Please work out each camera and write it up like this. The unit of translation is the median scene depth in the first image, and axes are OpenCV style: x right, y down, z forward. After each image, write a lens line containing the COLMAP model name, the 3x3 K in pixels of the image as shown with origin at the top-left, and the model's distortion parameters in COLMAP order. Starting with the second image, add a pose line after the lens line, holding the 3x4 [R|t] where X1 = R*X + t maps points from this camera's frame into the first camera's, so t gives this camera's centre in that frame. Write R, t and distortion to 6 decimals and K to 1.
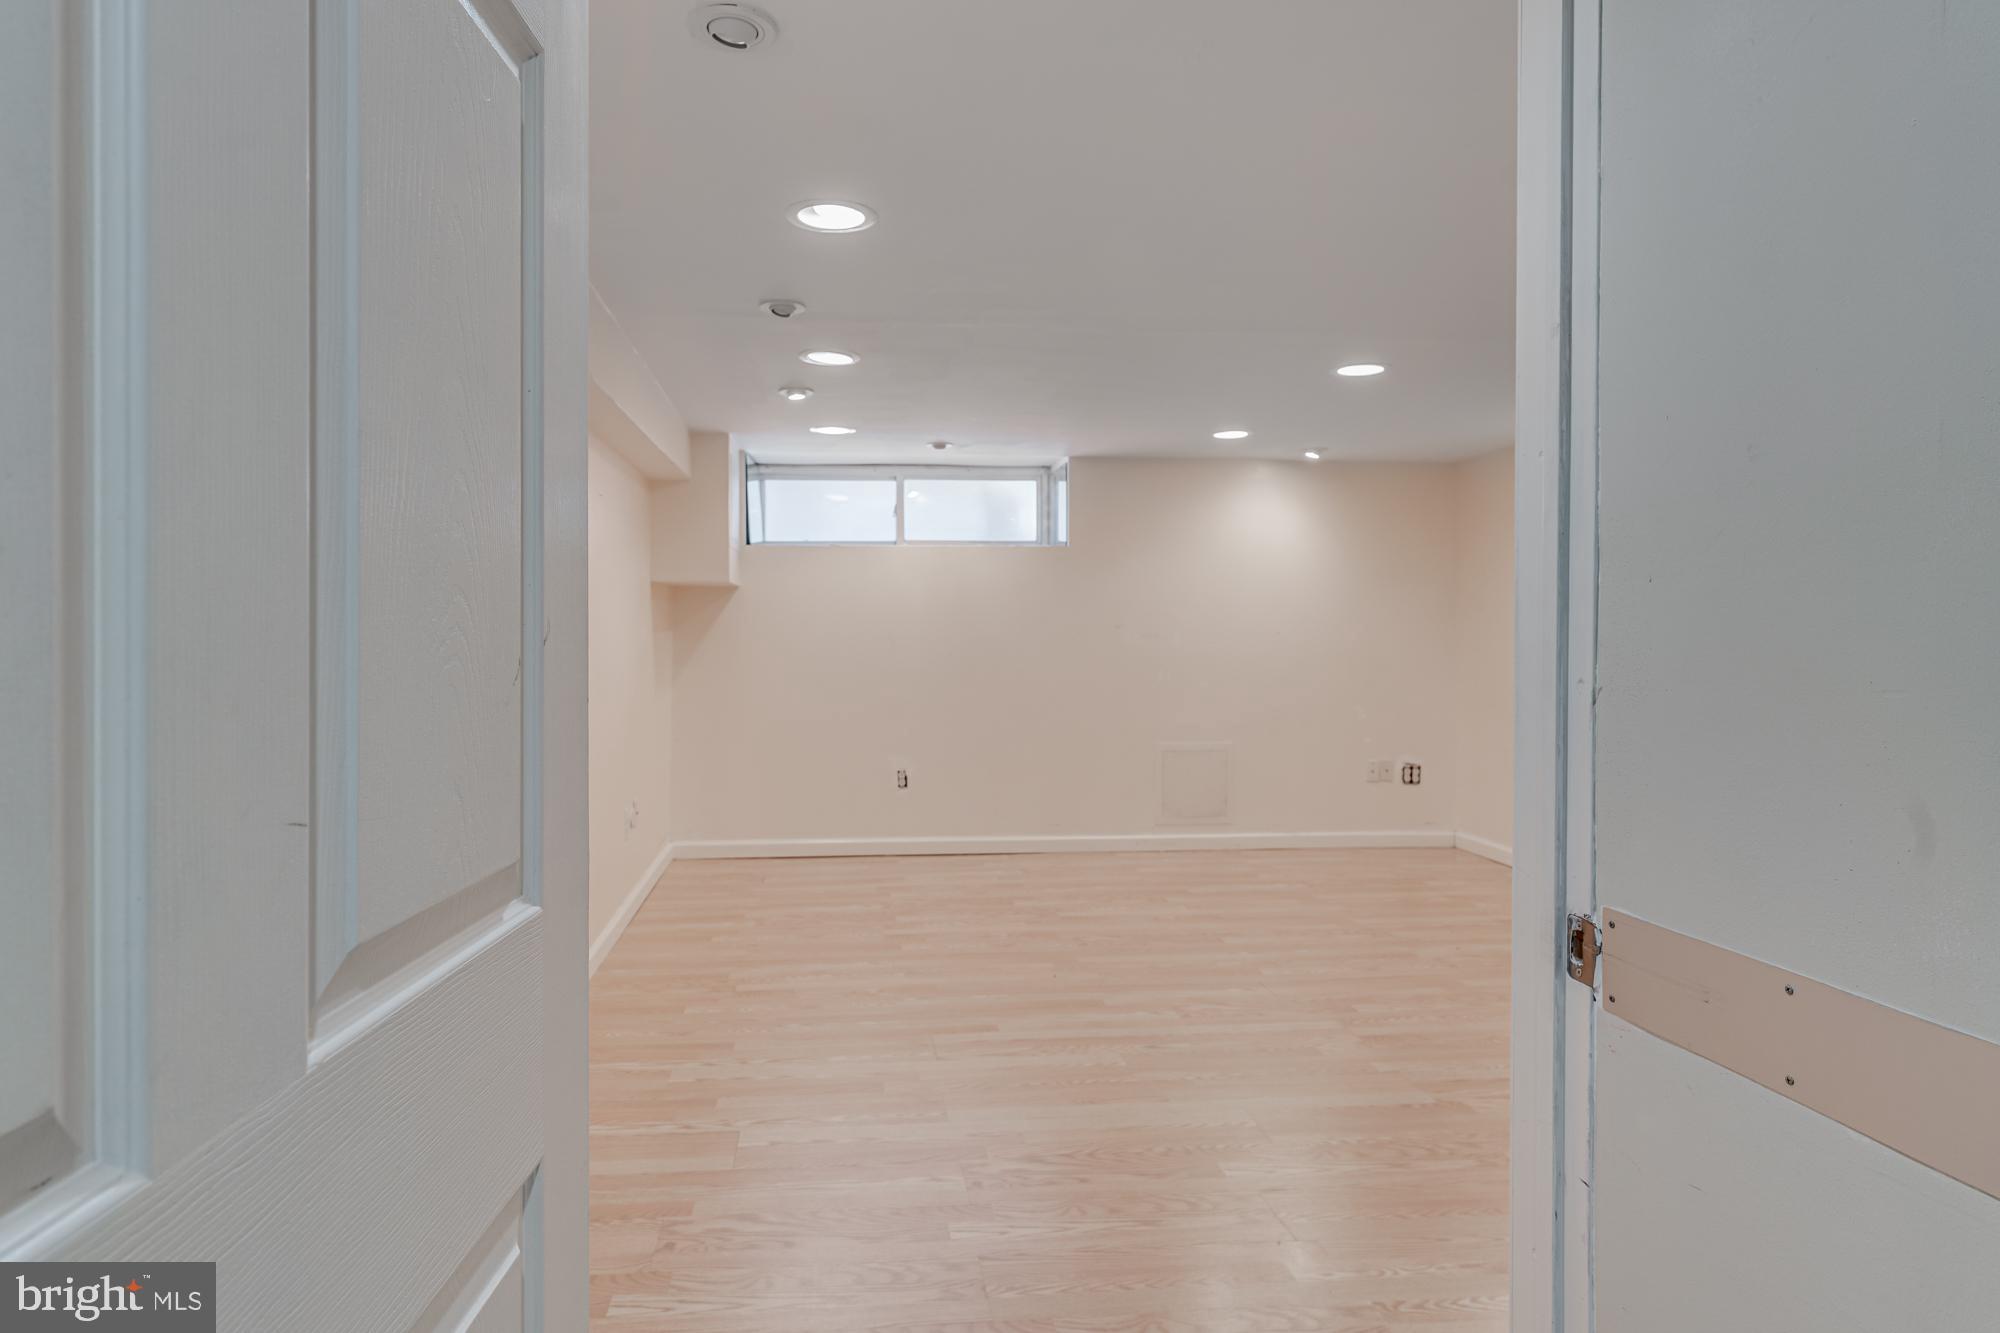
lens RADIAL K [[1144.9, 0, 905.7], [0, 1144.9, 635.7], [0, 0, 1]] dist [0.000727, -0.000500]
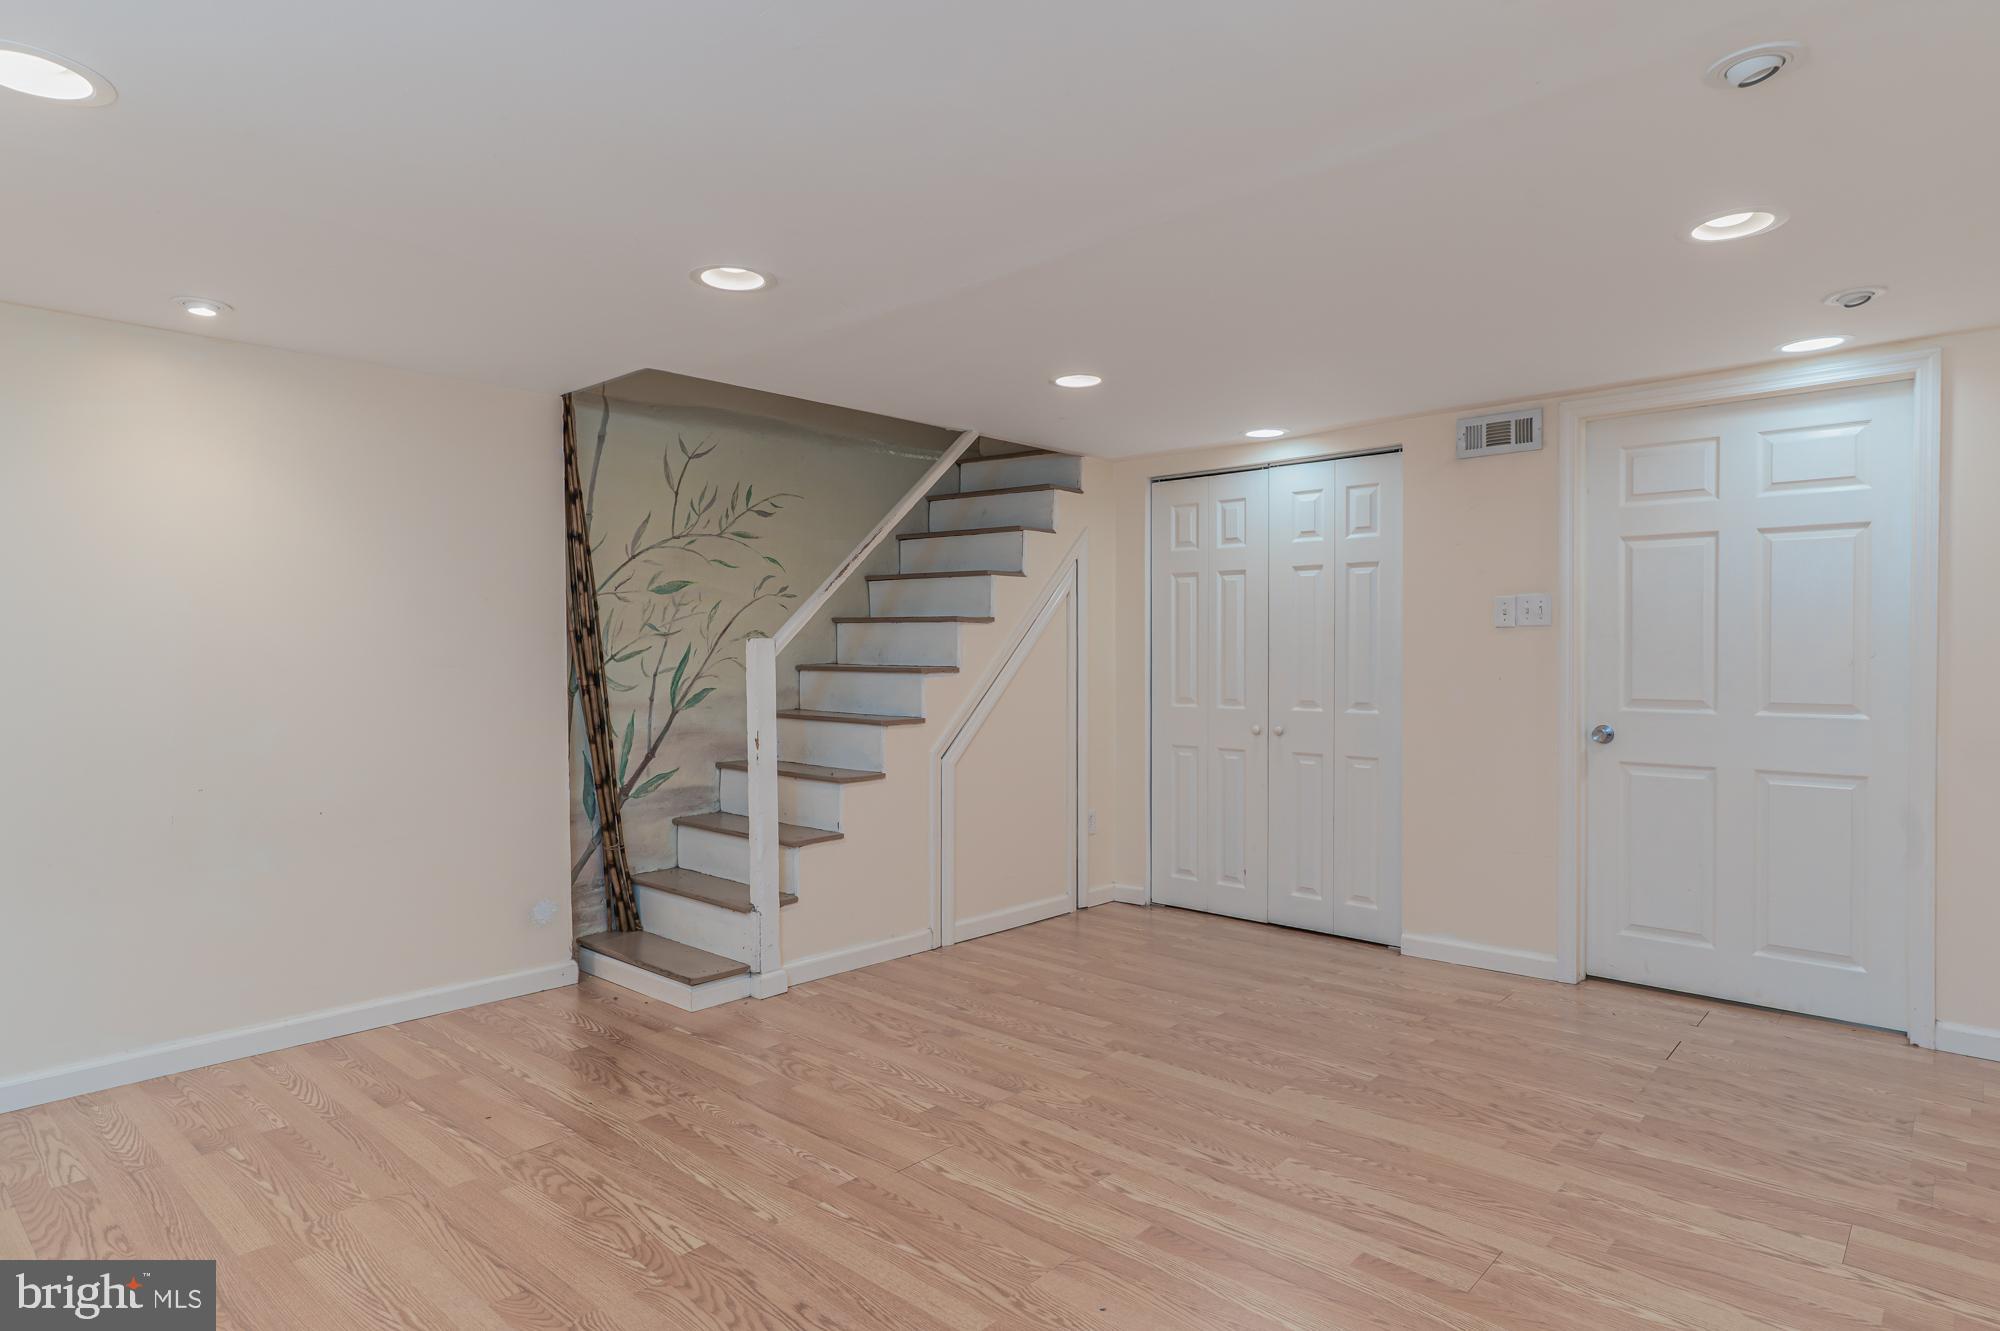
lens RADIAL K [[1108.4, 0, 1007.4], [0, 1108.4, 662.1], [0, 0, 1]] dist [-0.004351, 0.000663]
pose [[-0.700993, -0.003659, 0.713159, -0.170895], [0.005616, 0.999927, 0.010651, -0.006158], [-0.713146, 0.011472, -0.700922, 1.171296]]
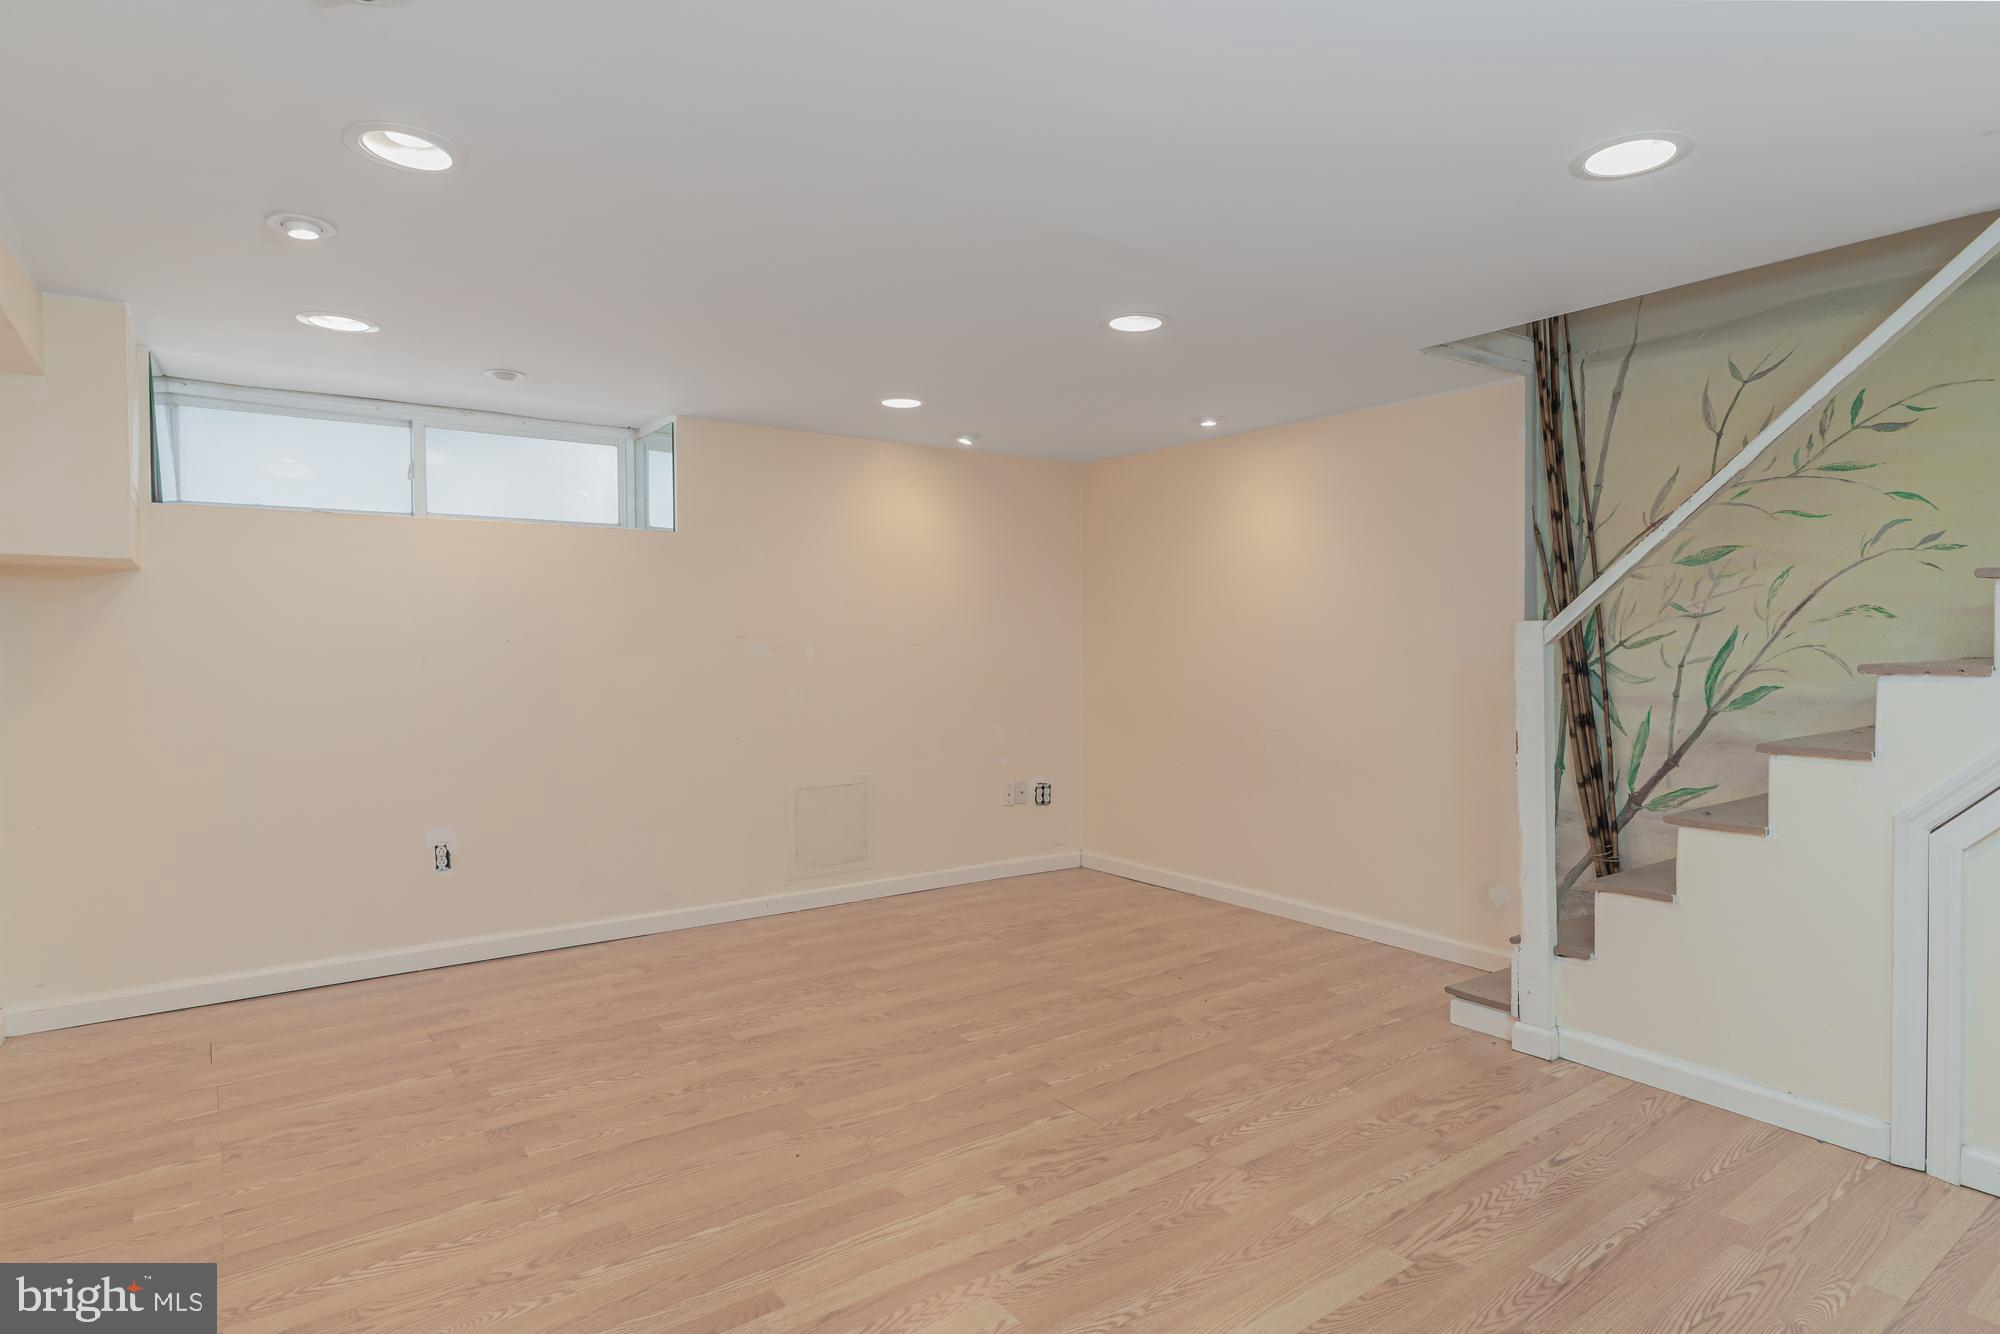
lens RADIAL K [[1108.4, 0, 1007.4], [0, 1108.4, 663.6], [0, 0, 1]] dist [-0.004351, 0.000663]
pose [[0.842043, -0.009902, 0.539319, -0.096195], [0.001498, 0.999871, 0.016018, -0.001318], [-0.539408, -0.012680, 0.841949, 0.330047]]
